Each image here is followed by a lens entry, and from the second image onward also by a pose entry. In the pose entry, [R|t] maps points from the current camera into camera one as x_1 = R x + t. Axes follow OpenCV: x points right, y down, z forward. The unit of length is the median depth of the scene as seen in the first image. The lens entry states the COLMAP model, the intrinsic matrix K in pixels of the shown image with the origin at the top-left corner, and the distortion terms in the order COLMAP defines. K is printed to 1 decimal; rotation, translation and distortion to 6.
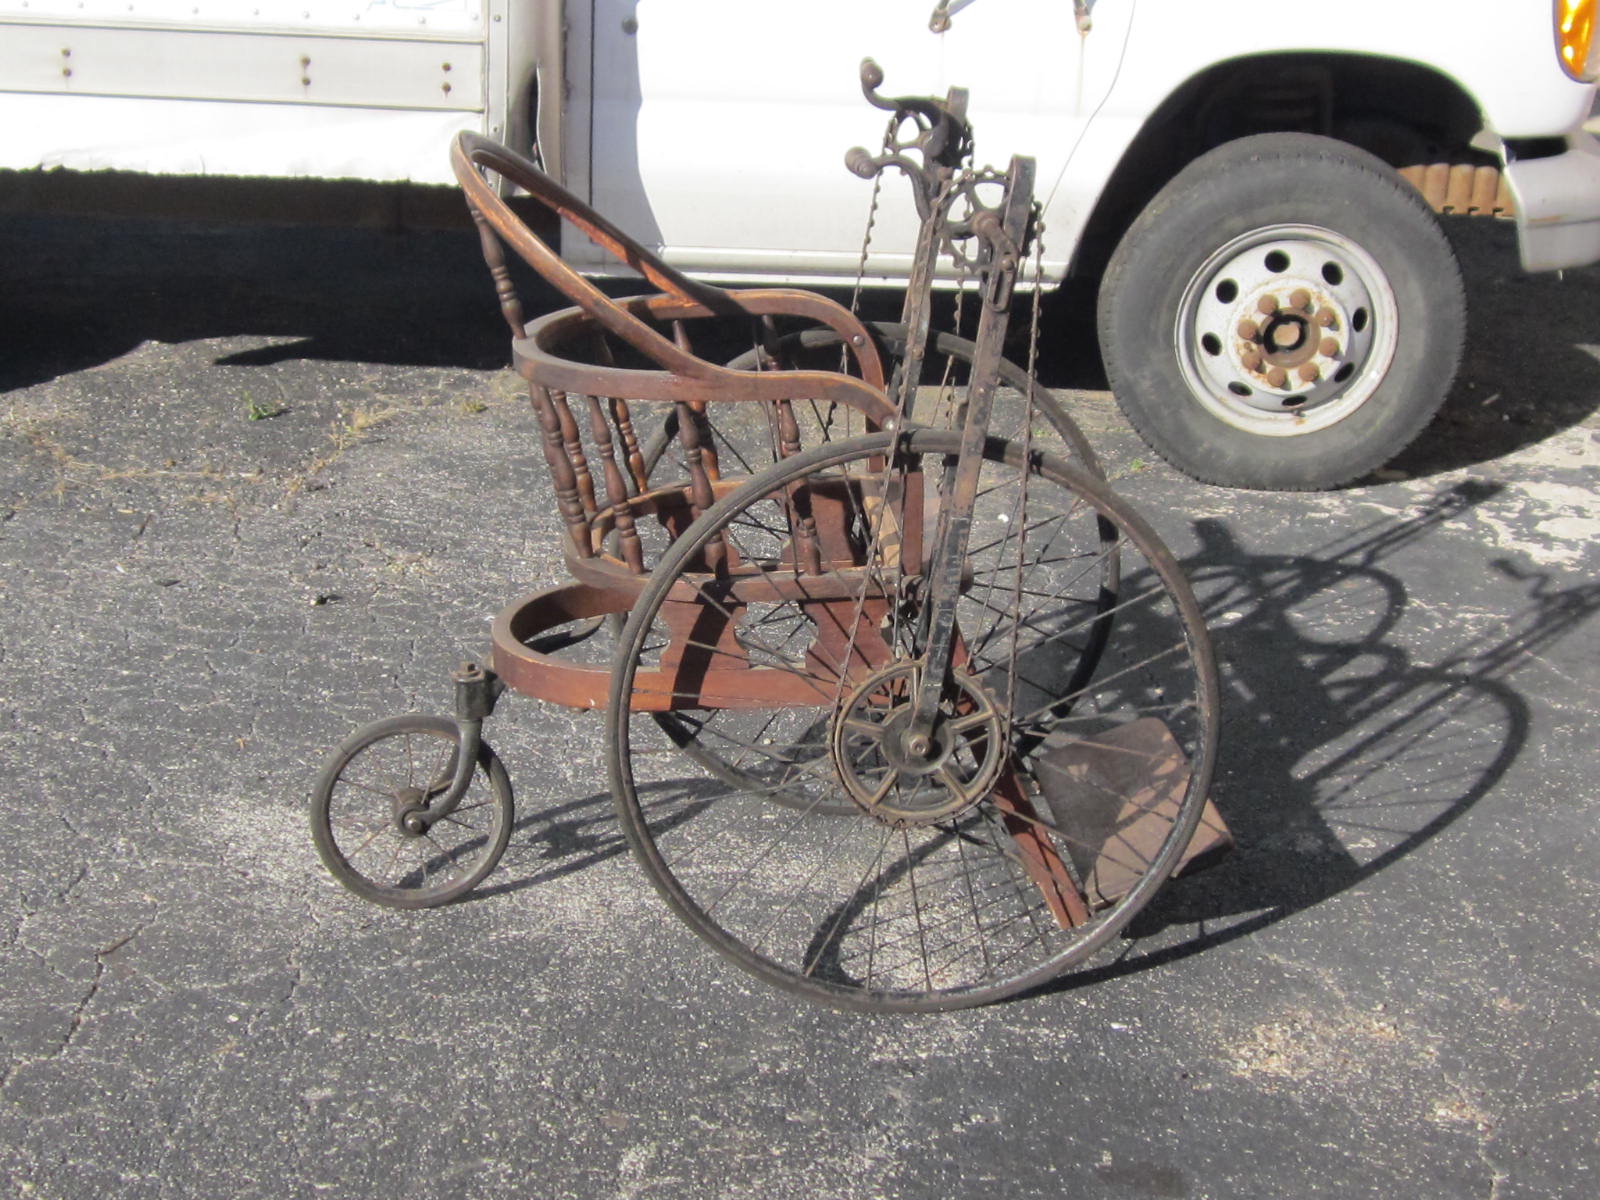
lens RADIAL K [[2646.5, 0, 809.0], [0, 2646.5, 606.1], [0, 0, 1]] dist [-0.022418, 0.000000]
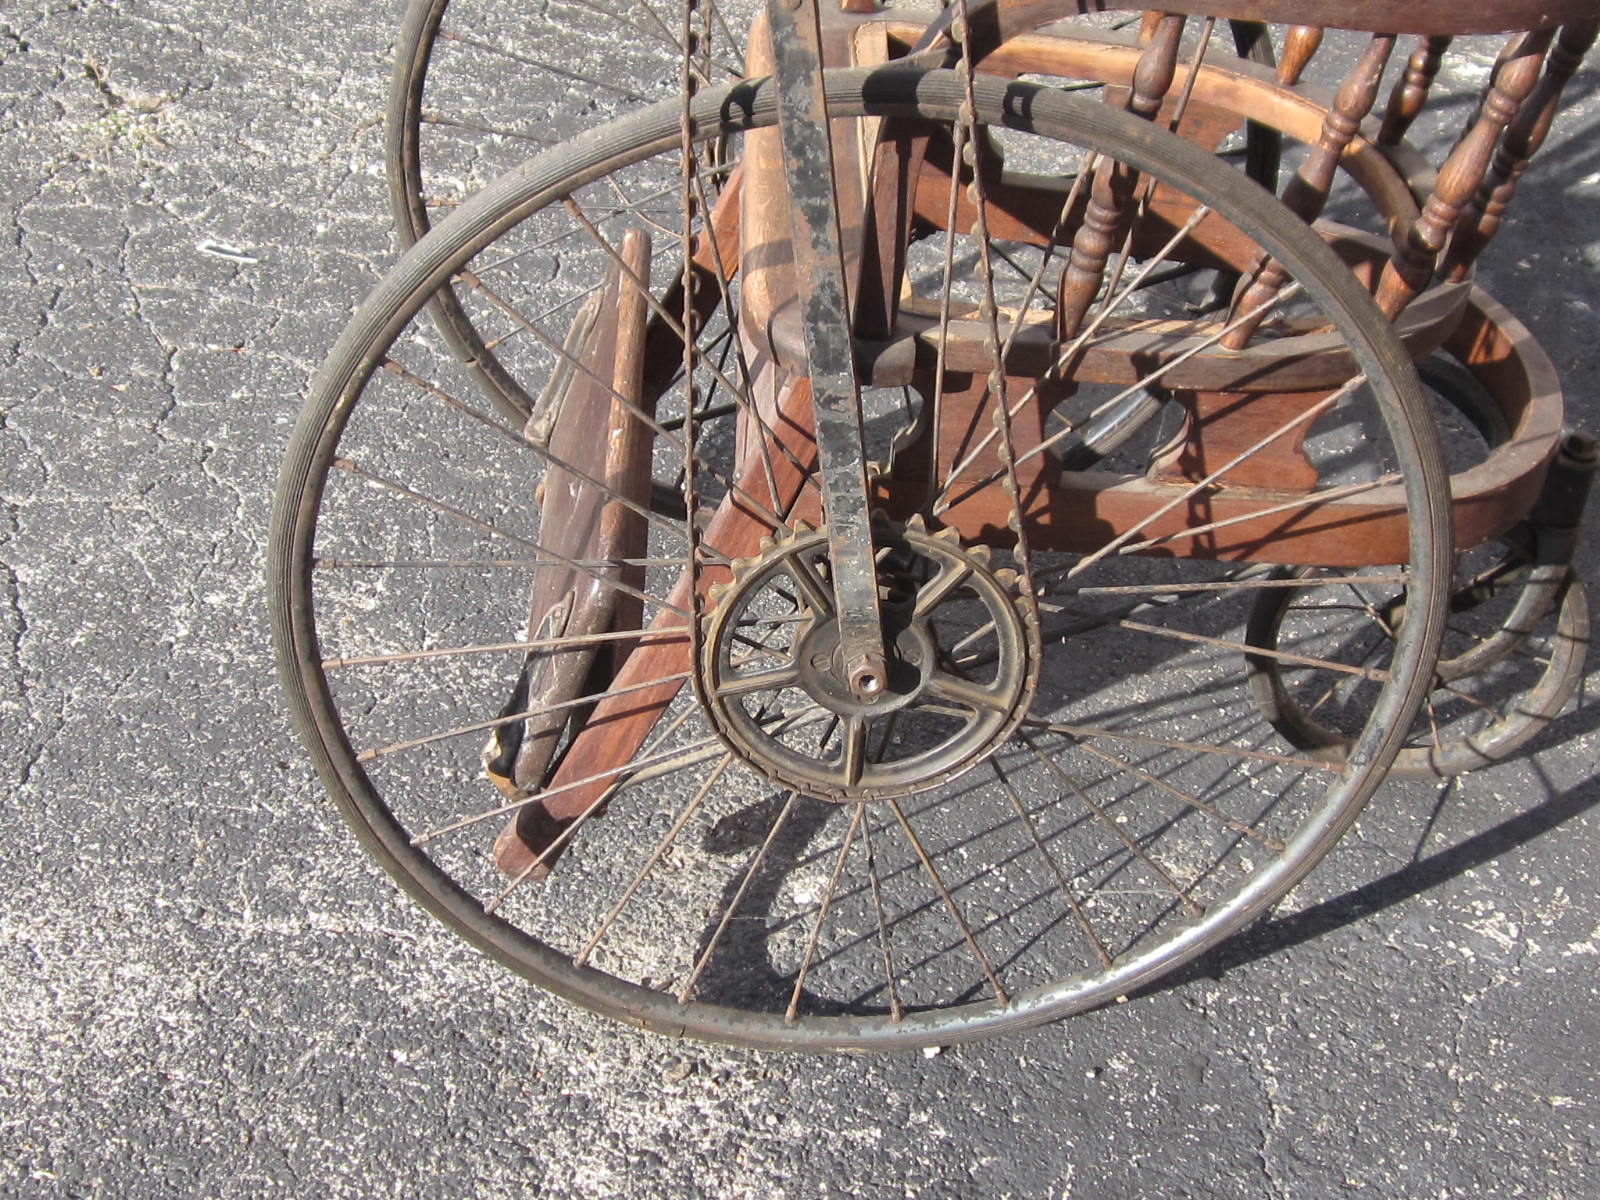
lens RADIAL K [[2646.5, 0, 804.2], [0, 2646.5, 602.4], [0, 0, 1]] dist [-0.022418, 0.000000]
pose [[0.989357, 0.083881, -0.118902, 0.084865], [-0.047525, 0.958588, 0.280803, -0.085015], [0.137532, -0.272164, 0.952372, 0.382872]]
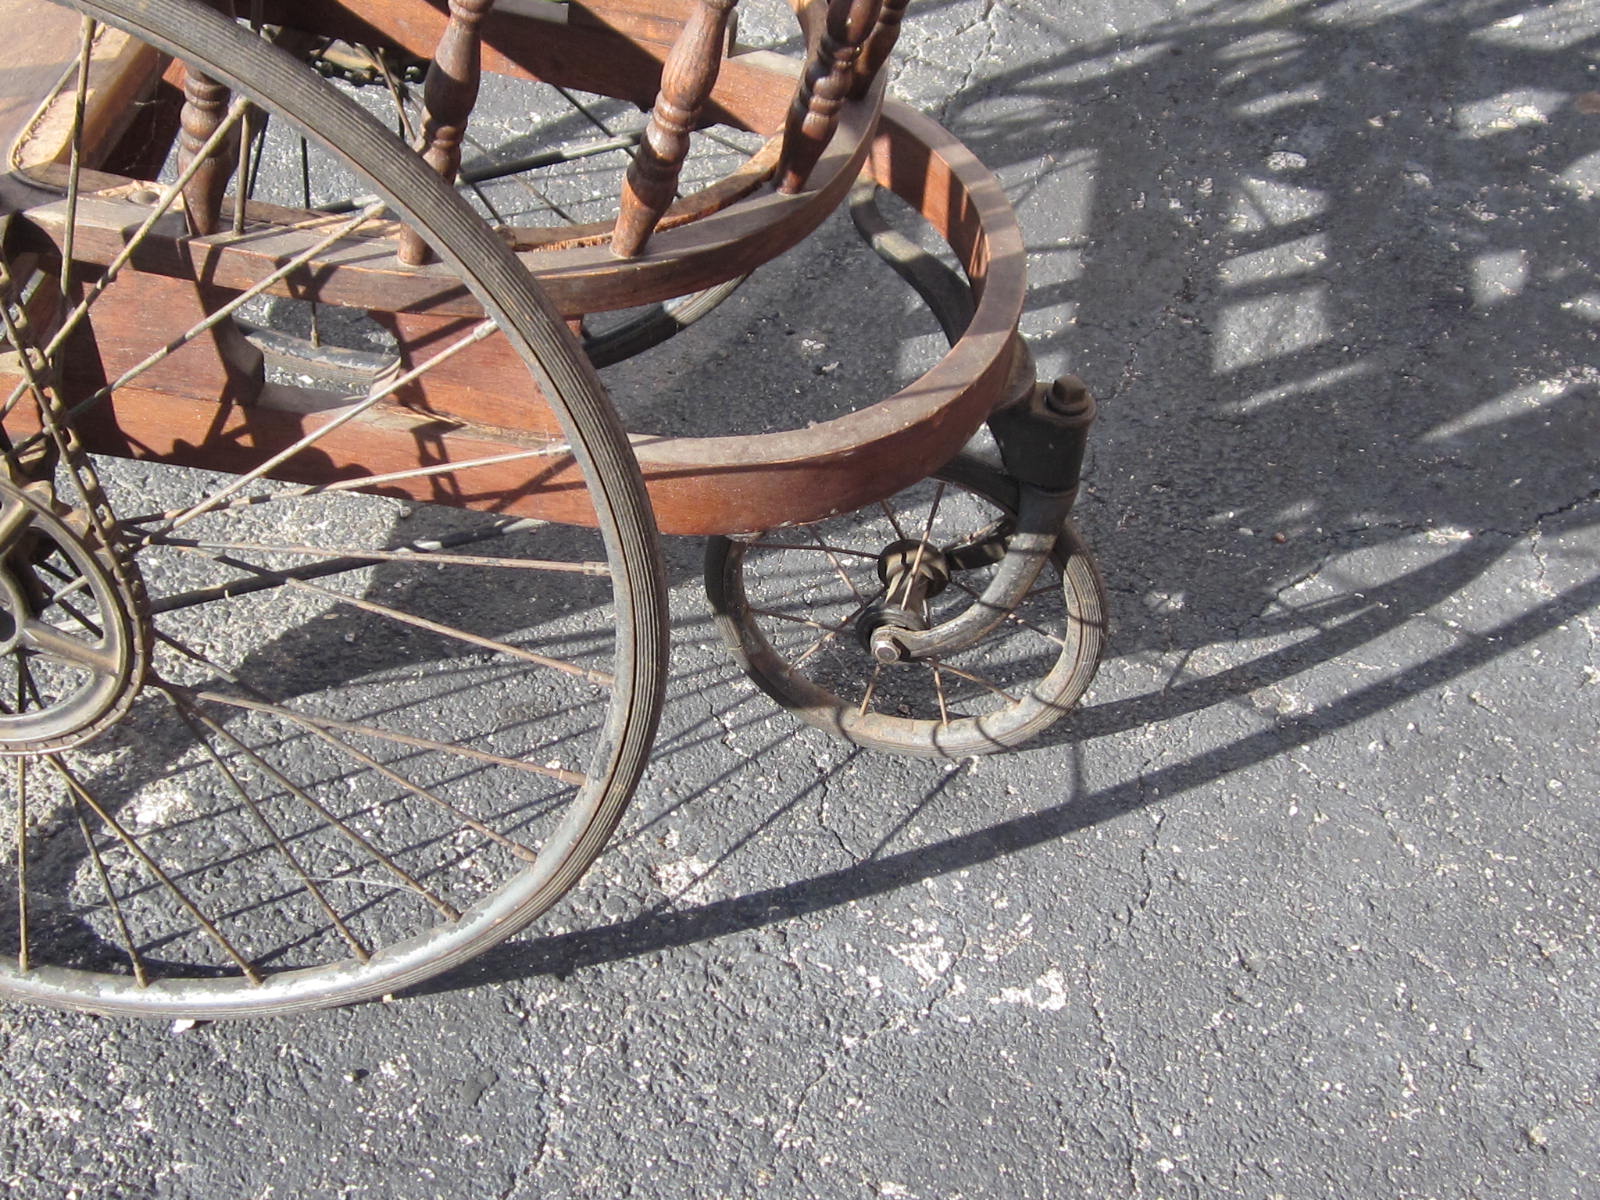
lens RADIAL K [[2646.5, 0, 762.4], [0, 2646.5, 588.6], [0, 0, 1]] dist [-0.022418, 0.000000]
pose [[0.942854, 0.204336, -0.263198, 0.202863], [-0.090381, 0.917115, 0.388242, -0.100889], [0.320714, -0.342267, 0.883173, 0.477622]]
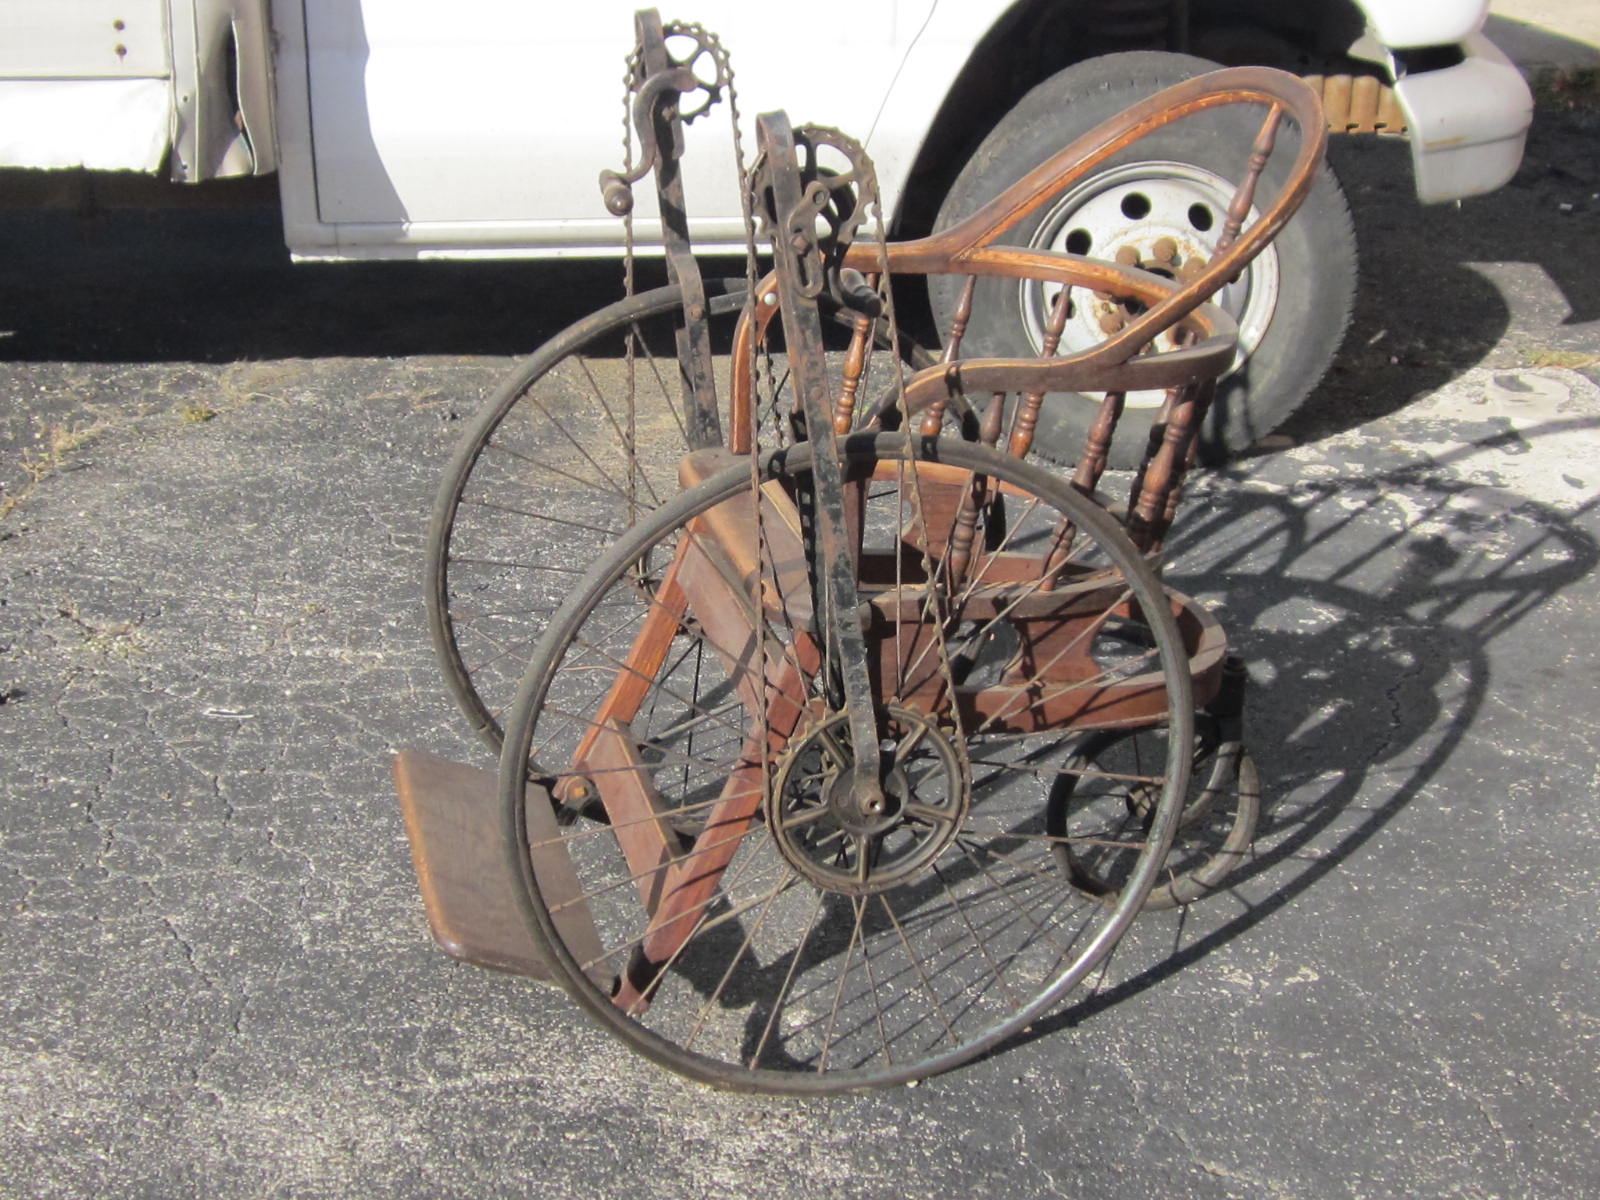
lens RADIAL K [[2646.5, 0, 808.1], [0, 2646.5, 603.6], [0, 0, 1]] dist [-0.022418, 0.000000]
pose [[0.996397, -0.055865, 0.063807, 0.011404], [0.052731, 0.997366, 0.049798, -0.053863], [-0.066421, -0.046254, 0.996719, 0.163378]]
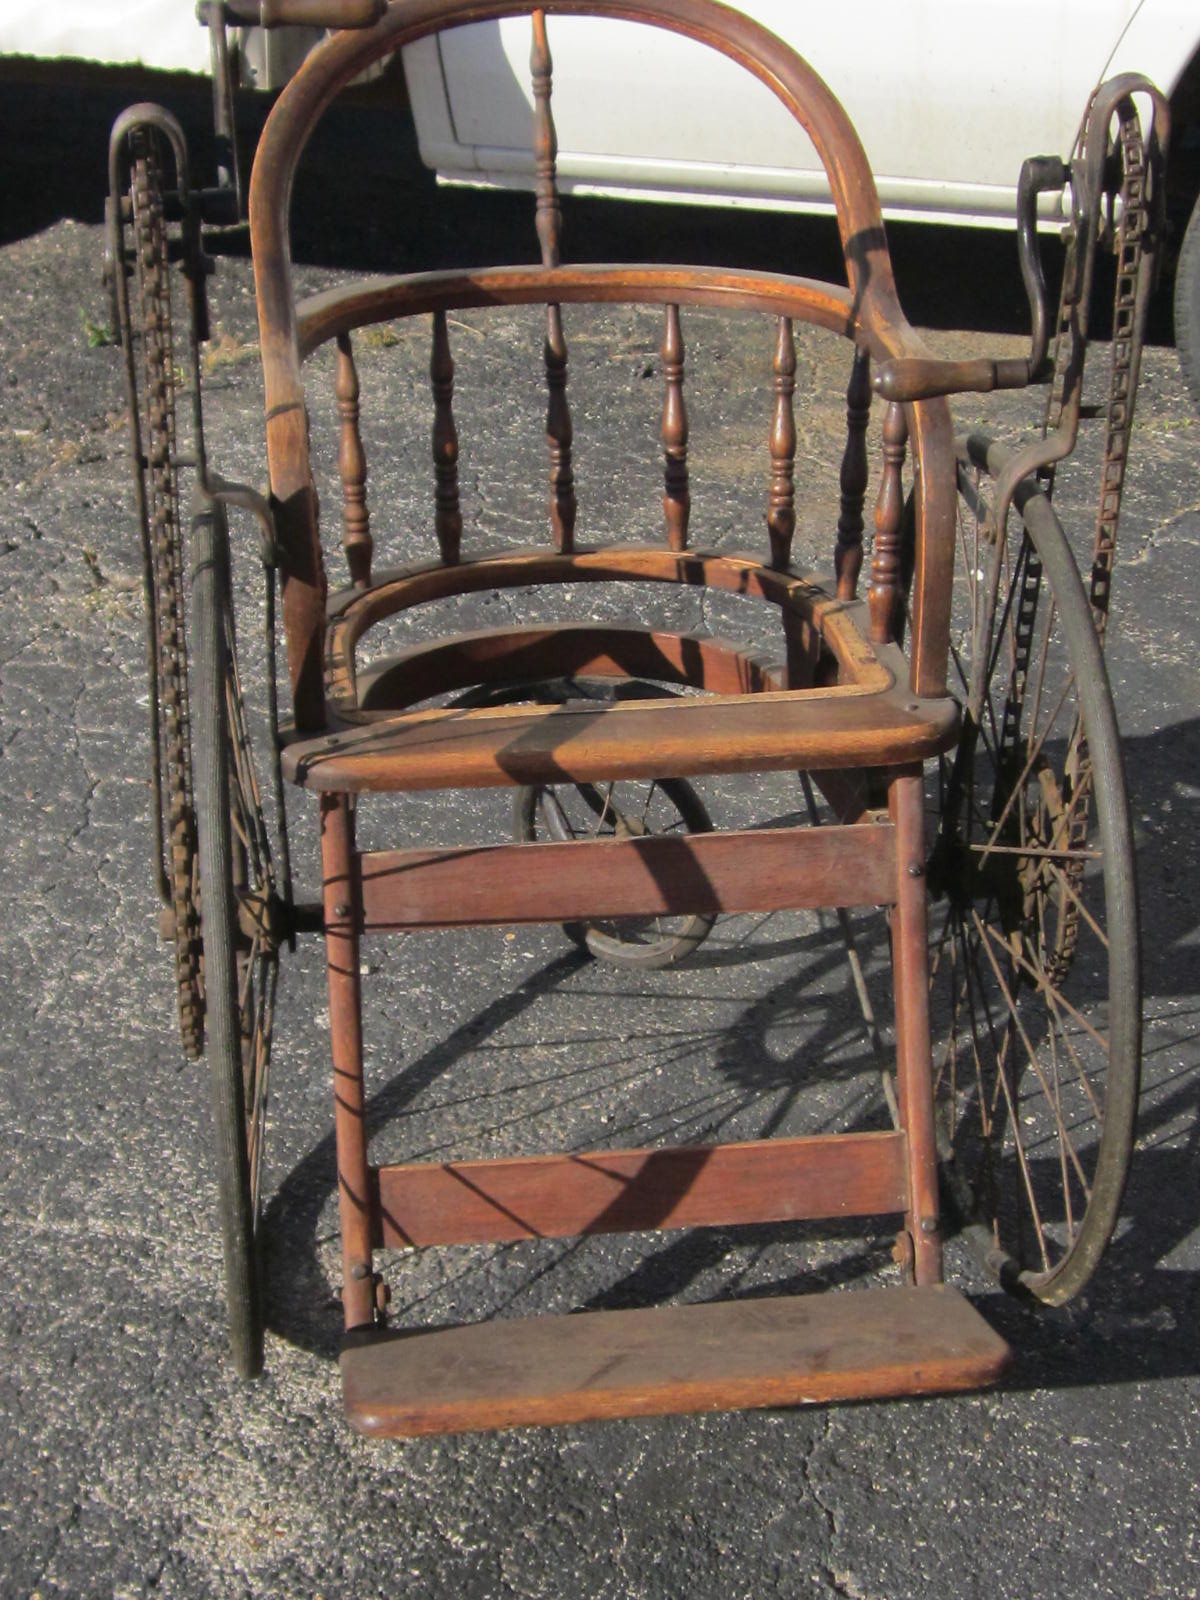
lens RADIAL K [[2646.5, 0, 590.7], [0, 2646.5, 797.1], [0, 0, 1]] dist [-0.022418, 0.000000]
pose [[0.954276, 0.108723, -0.278453, 0.183271], [-0.062035, 0.983261, 0.171318, -0.092026], [0.292418, -0.146211, 0.945047, 0.314148]]
